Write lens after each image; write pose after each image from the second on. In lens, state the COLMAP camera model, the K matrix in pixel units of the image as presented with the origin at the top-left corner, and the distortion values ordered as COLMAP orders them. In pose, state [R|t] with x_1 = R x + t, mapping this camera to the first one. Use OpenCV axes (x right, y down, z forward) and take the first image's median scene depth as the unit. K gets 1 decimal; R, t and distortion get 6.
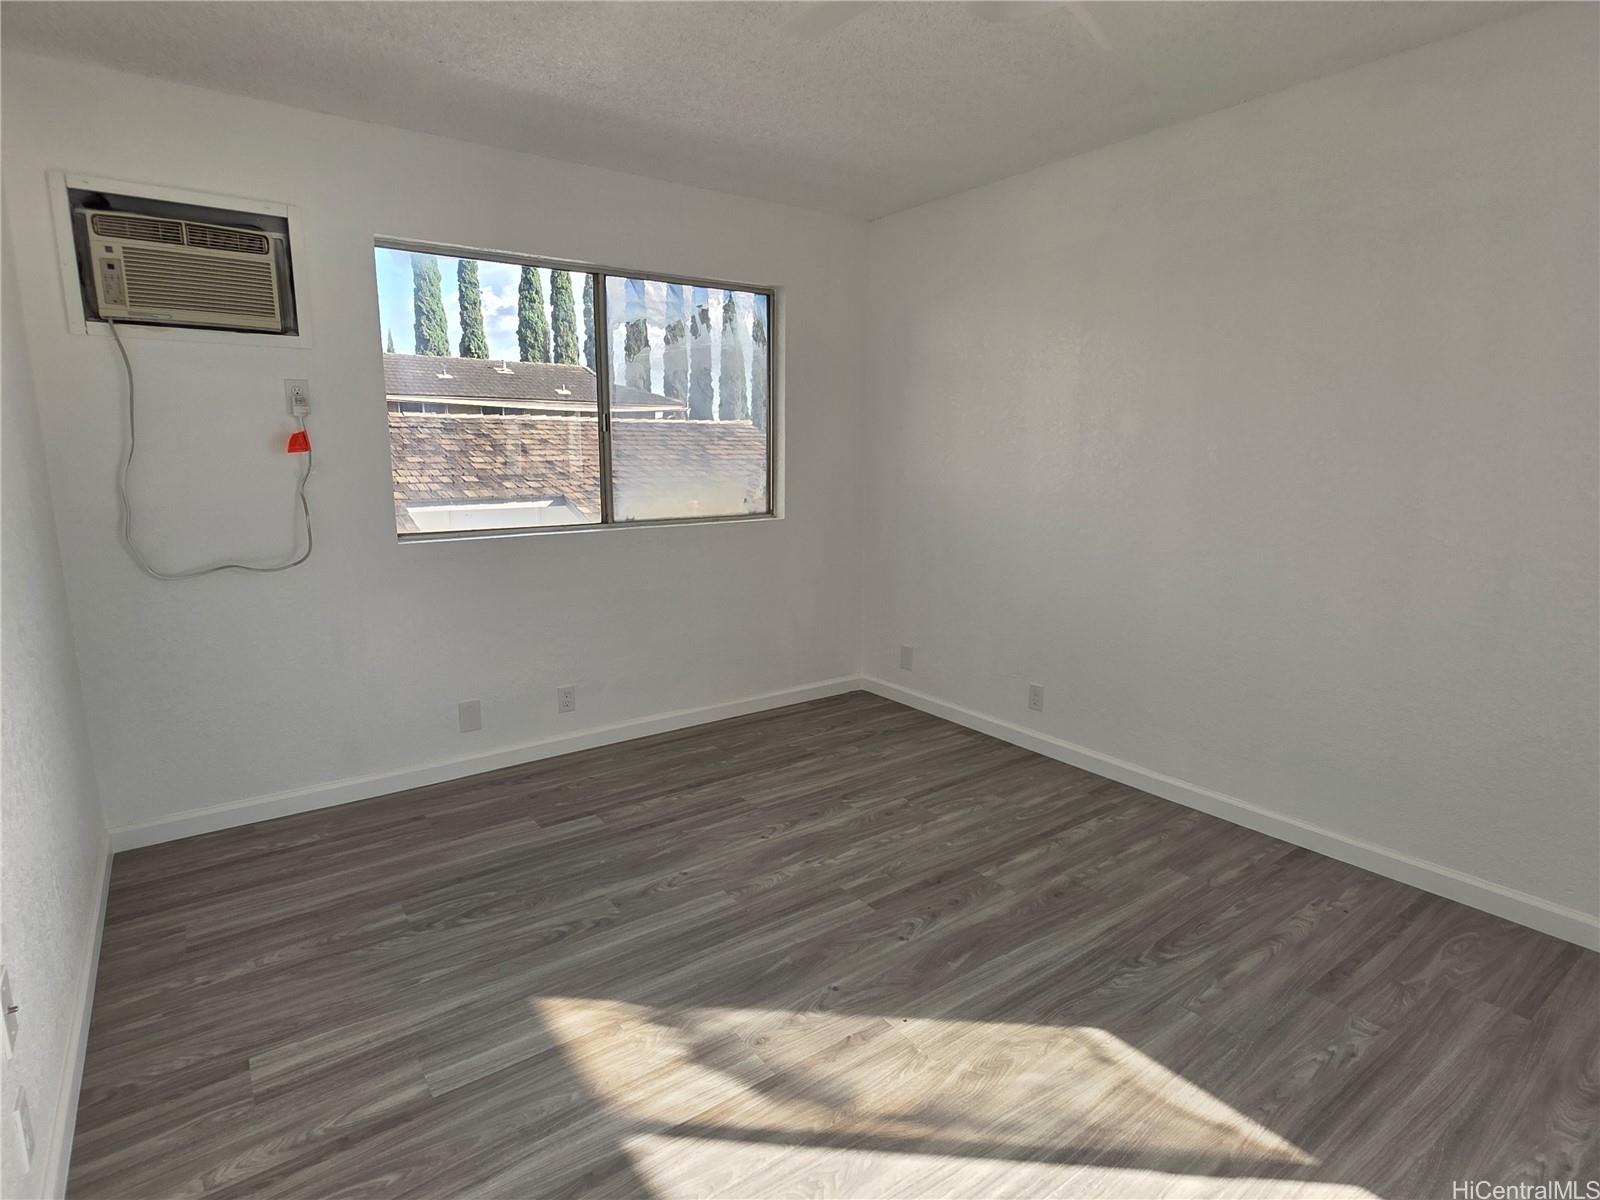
lens RADIAL K [[845.0, 0, 787.2], [0, 845.0, 605.5], [0, 0, 1]] dist [-0.001100, -0.001695]
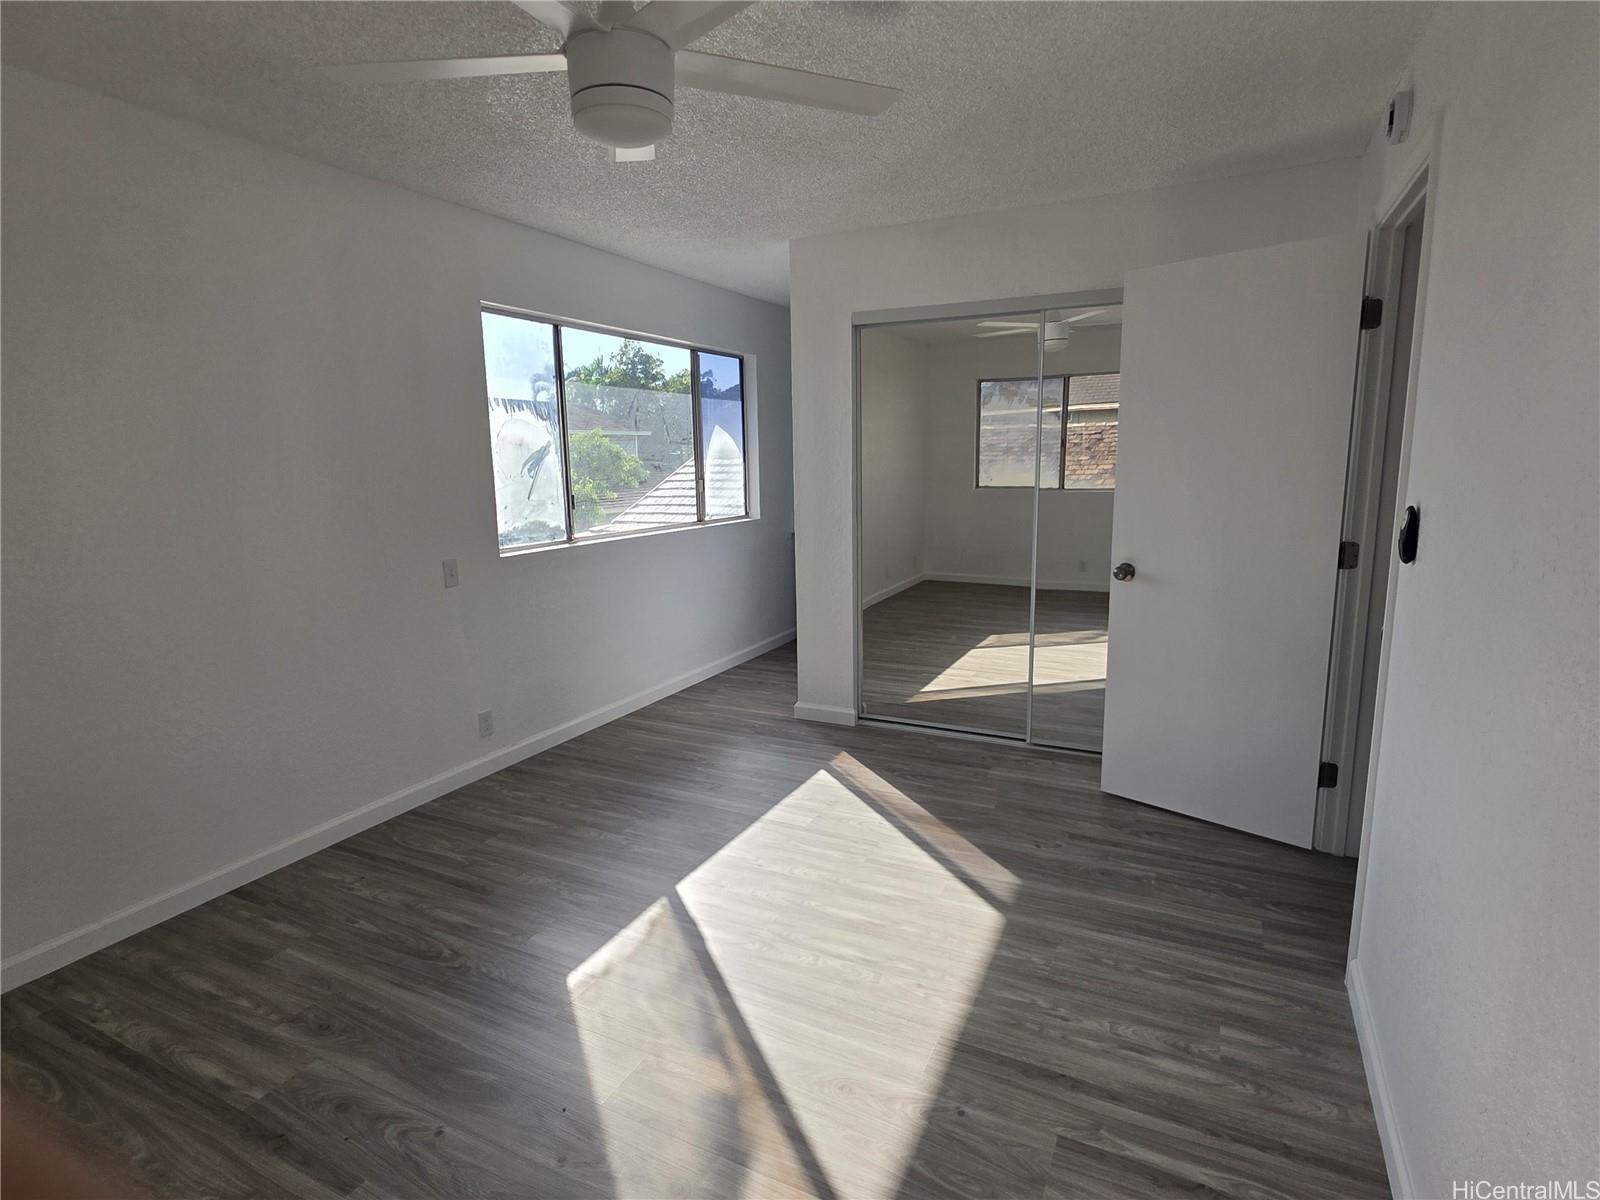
lens RADIAL K [[845.0, 0, 787.2], [0, 845.0, 605.5], [0, 0, 1]] dist [-0.001100, -0.001695]
pose [[-0.454643, -0.159031, 0.876361, -0.586947], [0.184995, 0.945612, 0.267571, -0.204955], [-0.871250, 0.283771, -0.400496, 0.852268]]
